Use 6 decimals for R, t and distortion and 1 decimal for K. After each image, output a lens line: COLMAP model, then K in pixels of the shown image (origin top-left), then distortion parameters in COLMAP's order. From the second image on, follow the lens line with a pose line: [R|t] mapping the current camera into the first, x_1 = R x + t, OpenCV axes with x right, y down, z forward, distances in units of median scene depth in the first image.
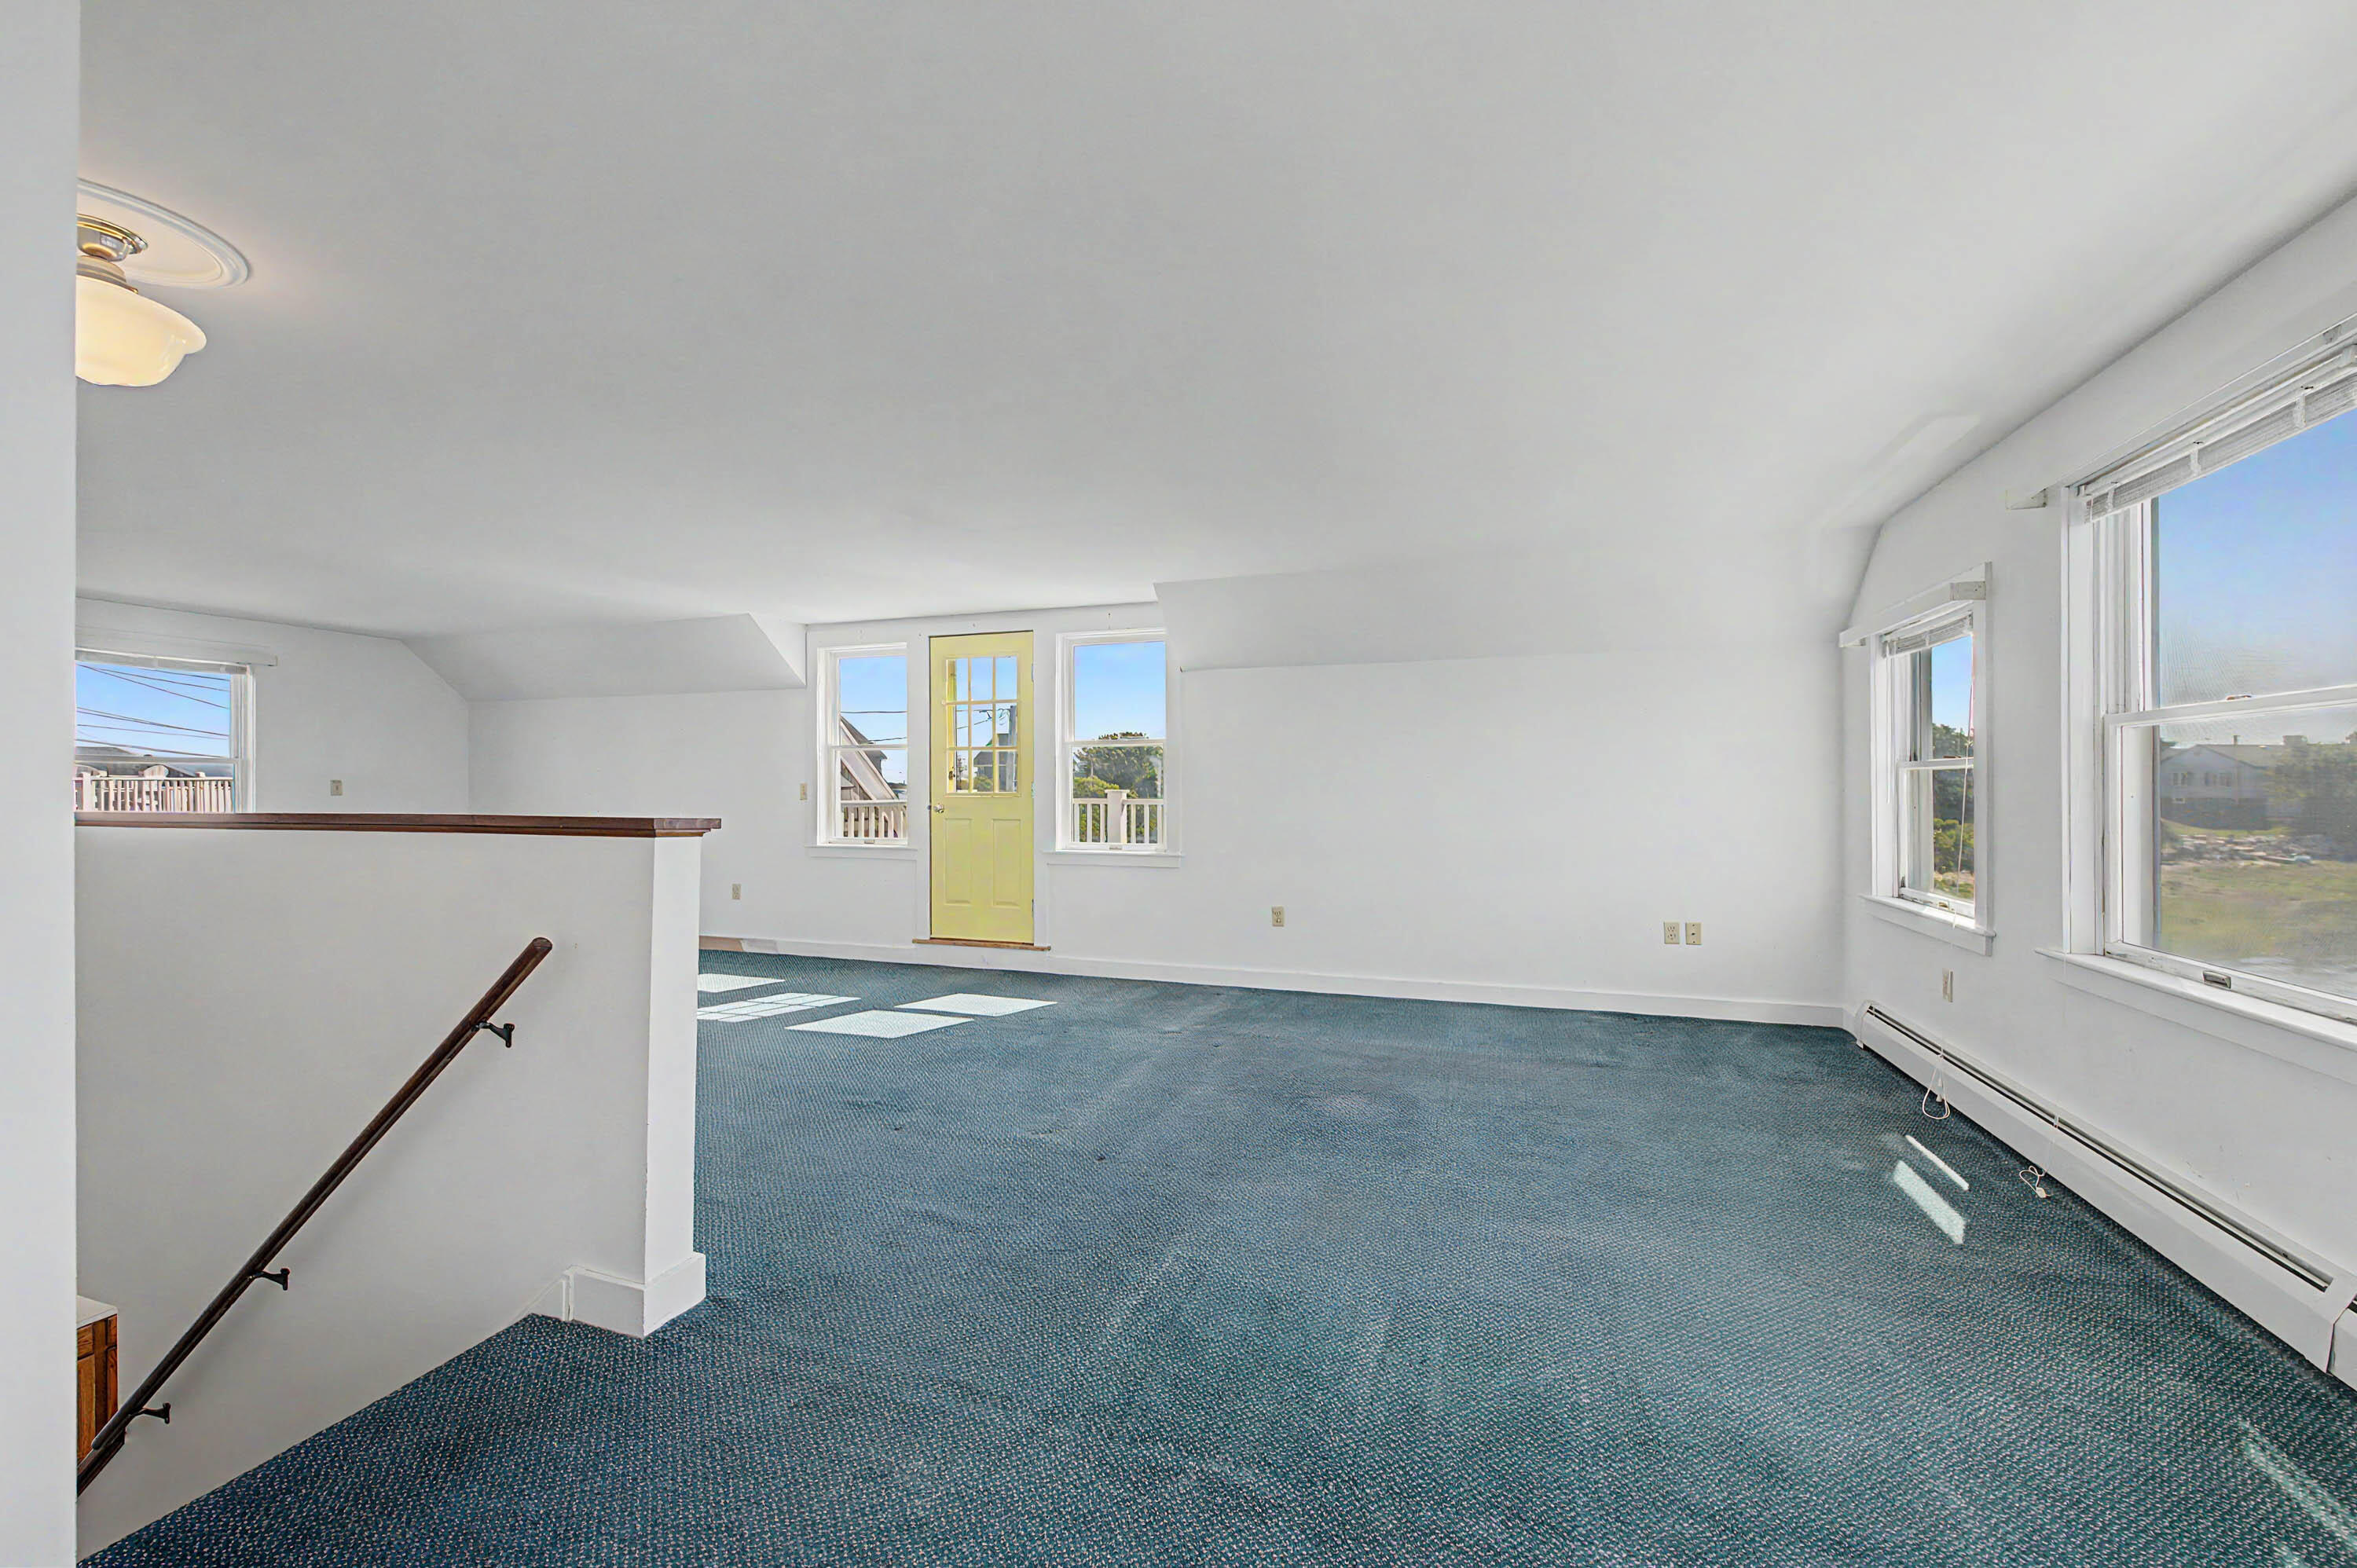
lens RADIAL K [[931.3, 0, 1185.7], [0, 931.3, 774.1], [0, 0, 1]] dist [0.000997, -0.003018]
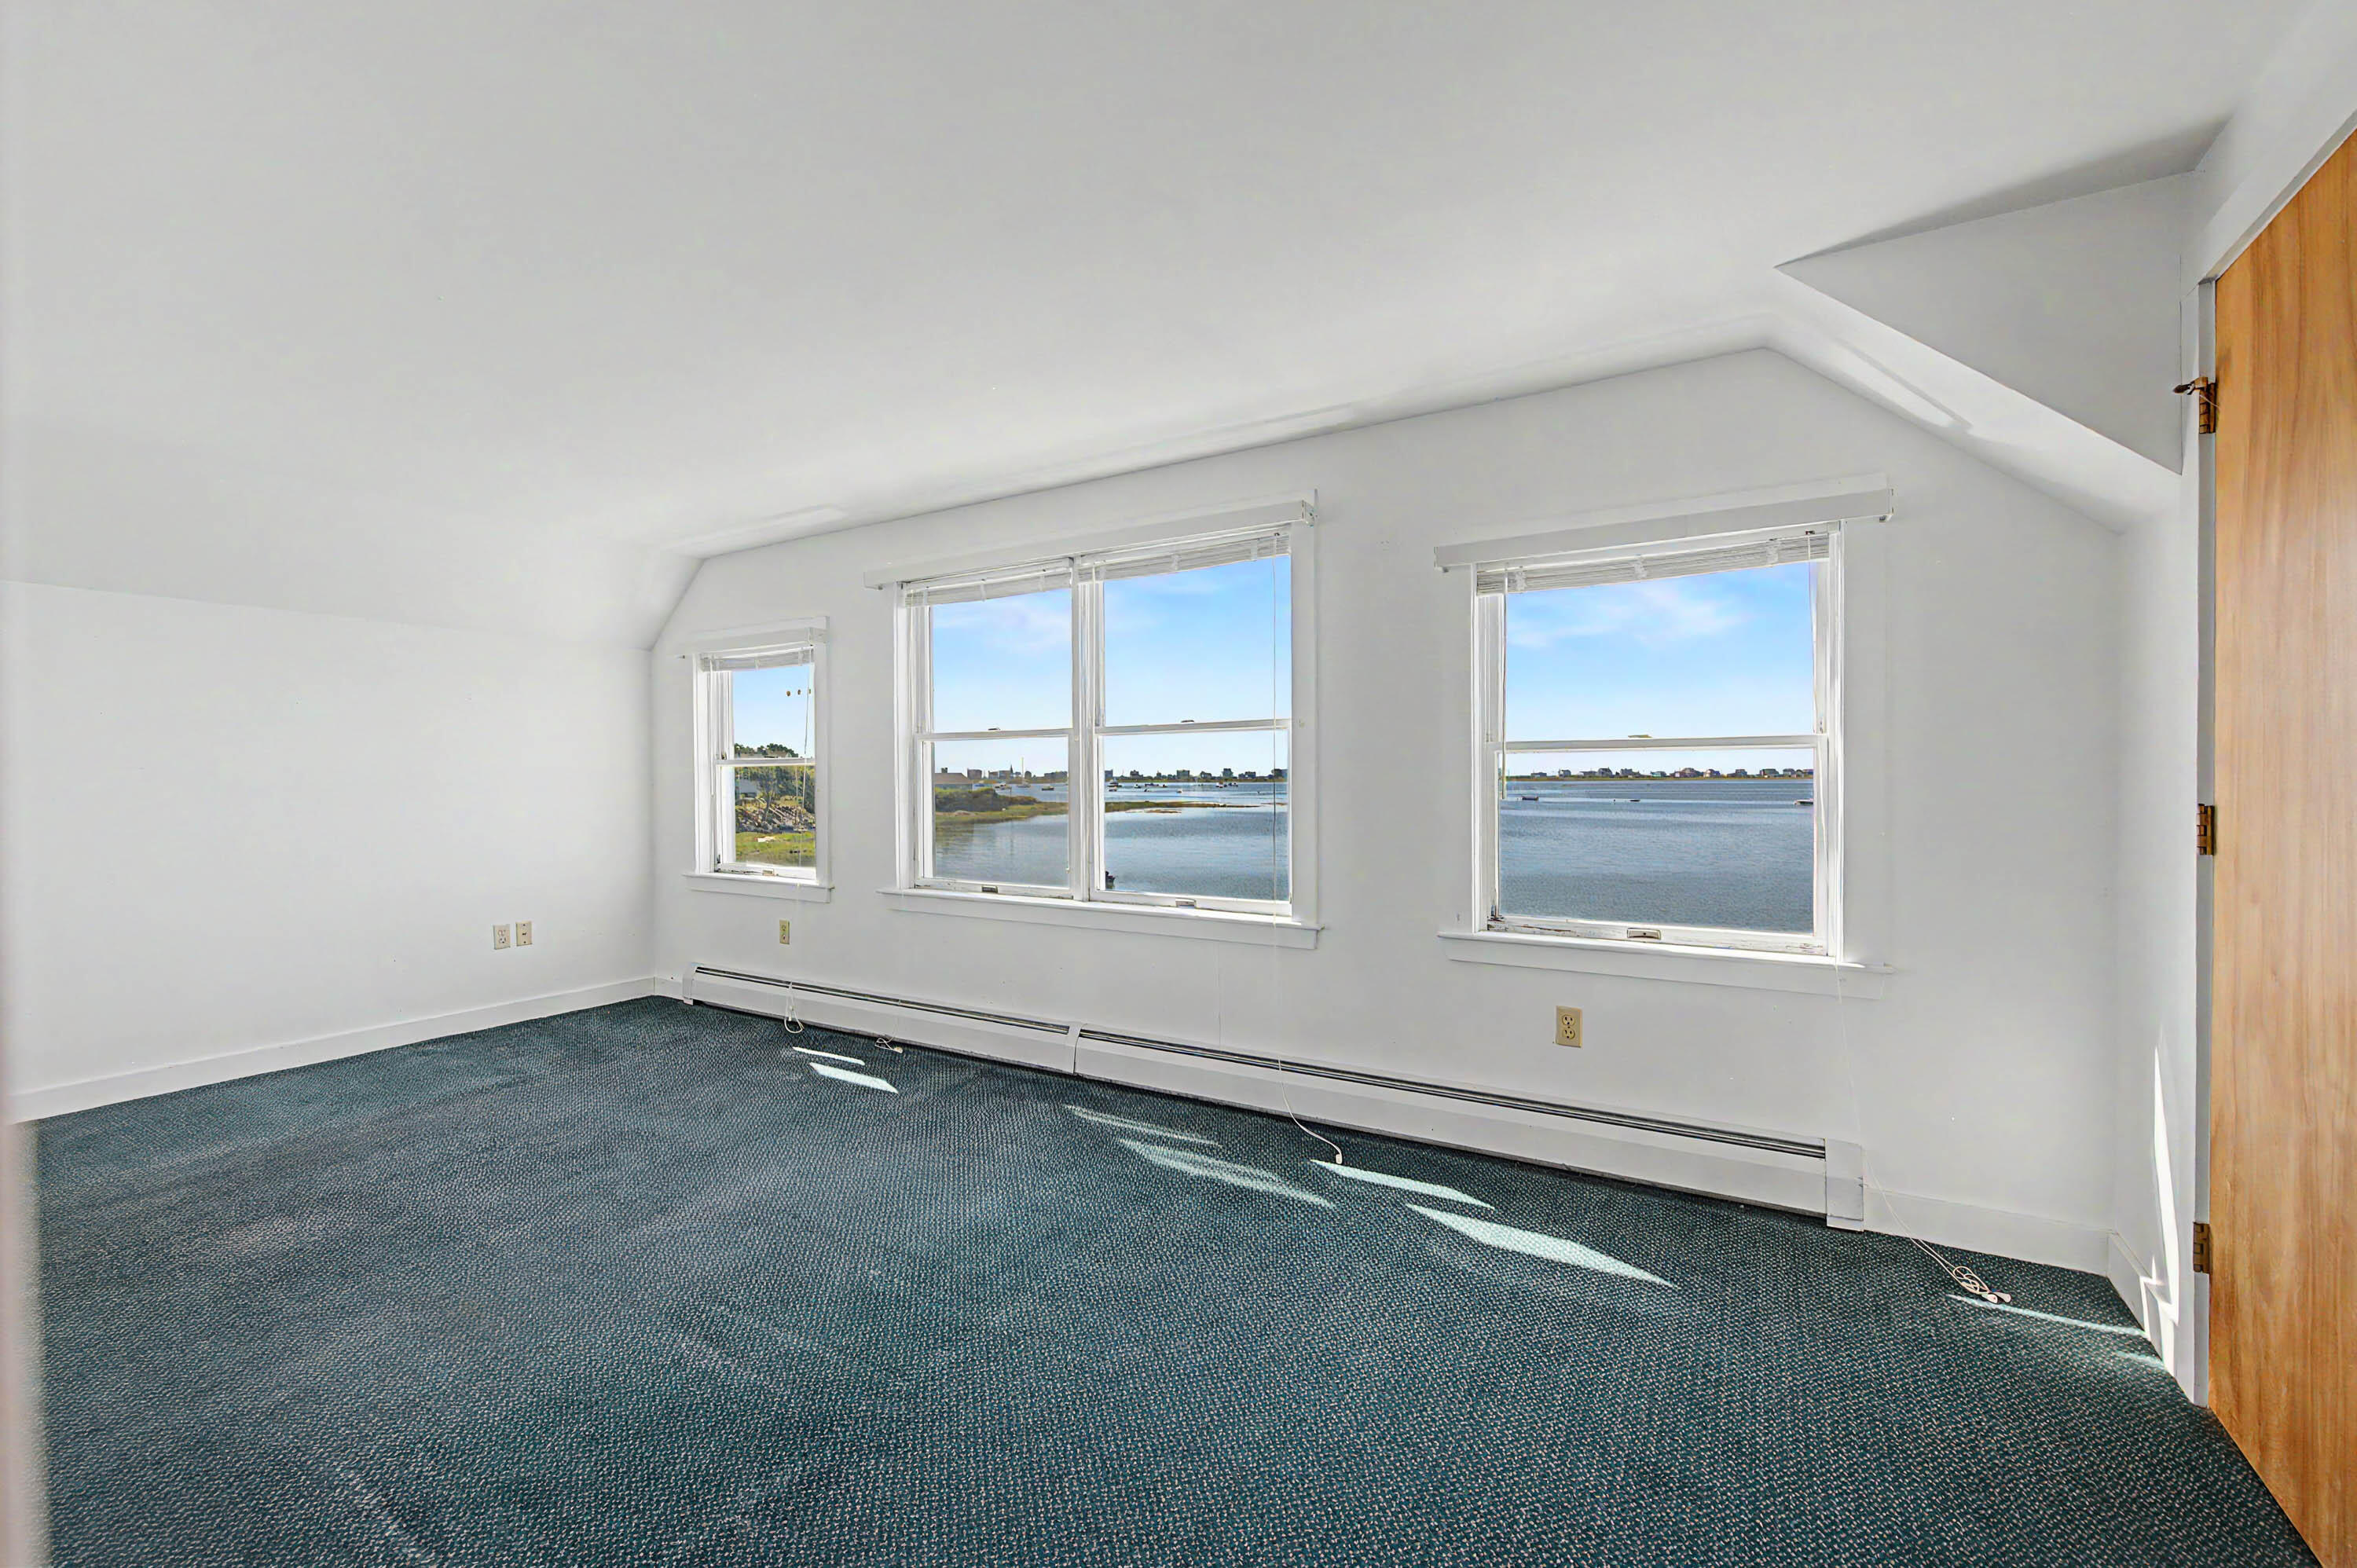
lens RADIAL K [[971.1, 0, 1181.1], [0, 971.1, 761.1], [0, 0, 1]] dist [0.000586, 0.000024]
pose [[0.207822, 0.016783, 0.978023, -0.432448], [-0.009840, 0.999838, -0.015066, 0.002432], [-0.978117, -0.006493, 0.207954, 0.188771]]
